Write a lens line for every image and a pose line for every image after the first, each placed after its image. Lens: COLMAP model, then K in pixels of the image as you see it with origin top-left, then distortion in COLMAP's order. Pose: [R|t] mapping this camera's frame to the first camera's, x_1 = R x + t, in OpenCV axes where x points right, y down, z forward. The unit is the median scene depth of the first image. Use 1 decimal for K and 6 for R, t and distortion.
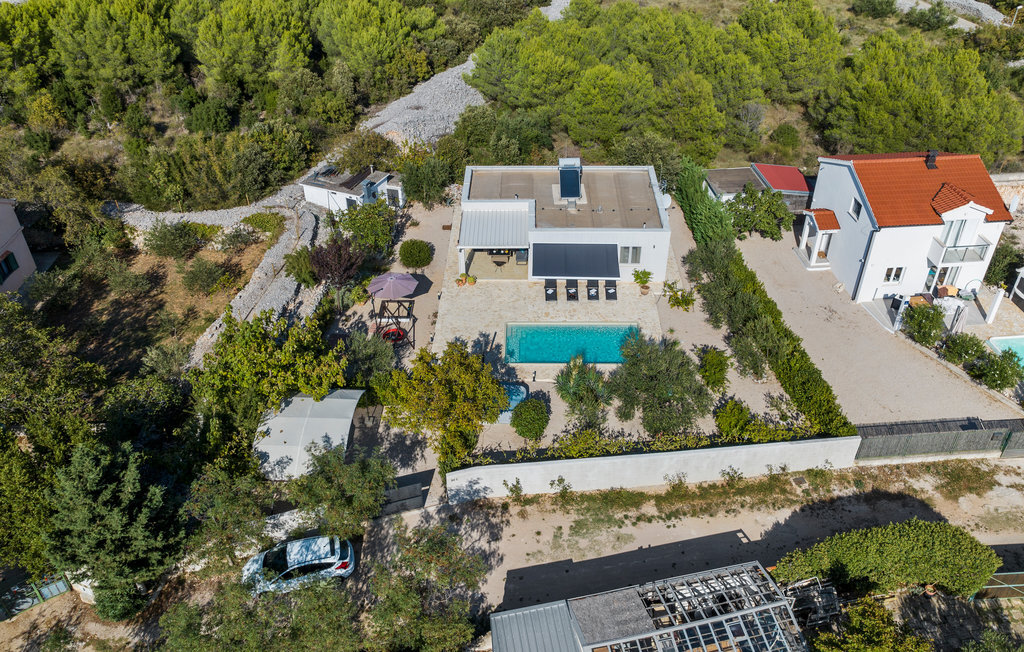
lens RADIAL K [[811.8, 0, 512.0], [0, 811.8, 326.0], [0, 0, 1]] dist [-0.022488, 0.000916]
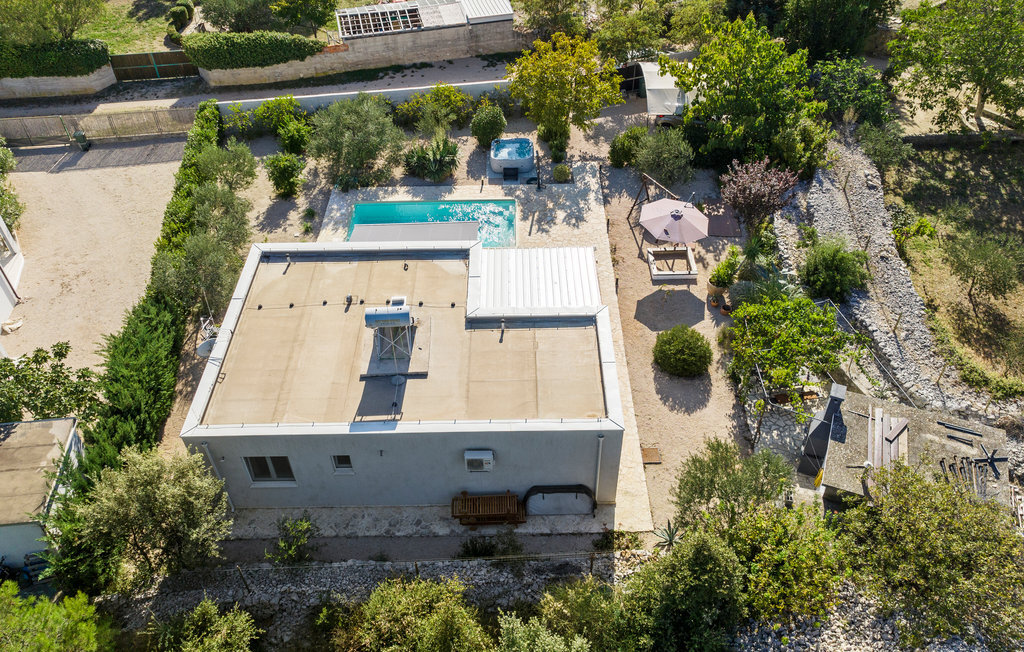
lens RADIAL K [[811.8, 0, 512.0], [0, 811.8, 326.0], [0, 0, 1]] dist [-0.022488, 0.000916]
pose [[-0.999419, 0.034068, -0.001296, 0.001103], [0.005226, 0.190662, 0.981642, -0.784655], [0.033689, 0.981065, -0.190729, 1.307449]]
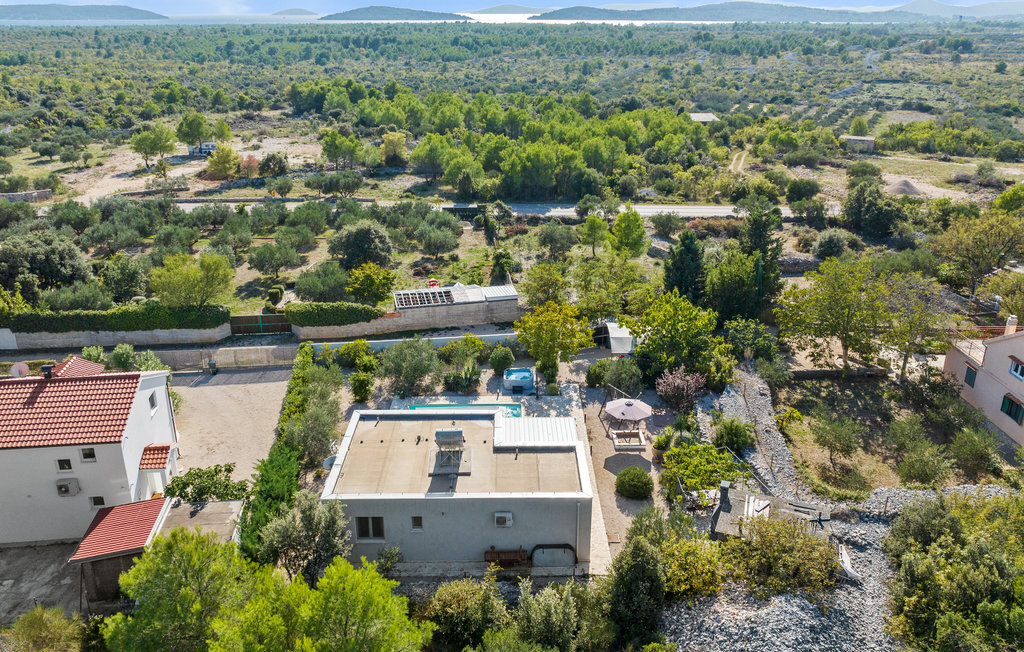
lens RADIAL K [[821.2, 0, 512.0], [0, 821.2, 326.0], [0, 0, 1]] dist [-0.015049, -0.006993]
pose [[-0.999598, 0.017148, -0.022577, 0.032599], [-0.009665, 0.542522, 0.839986, -1.091397], [0.026652, 0.839867, -0.542138, 1.596773]]
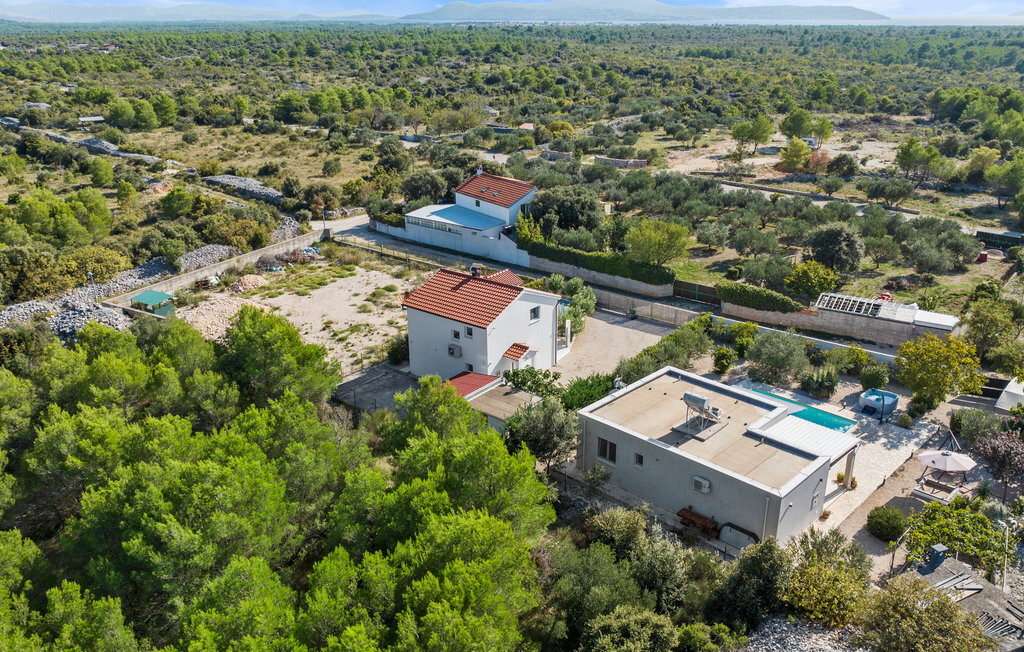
lens RADIAL K [[811.8, 0, 512.0], [0, 811.8, 326.0], [0, 0, 1]] dist [-0.022488, 0.000916]
pose [[-0.722940, -0.238314, 0.648509, -0.384179], [0.415808, 0.599542, 0.683852, -1.085308], [-0.551780, 0.764039, -0.334340, 1.588609]]
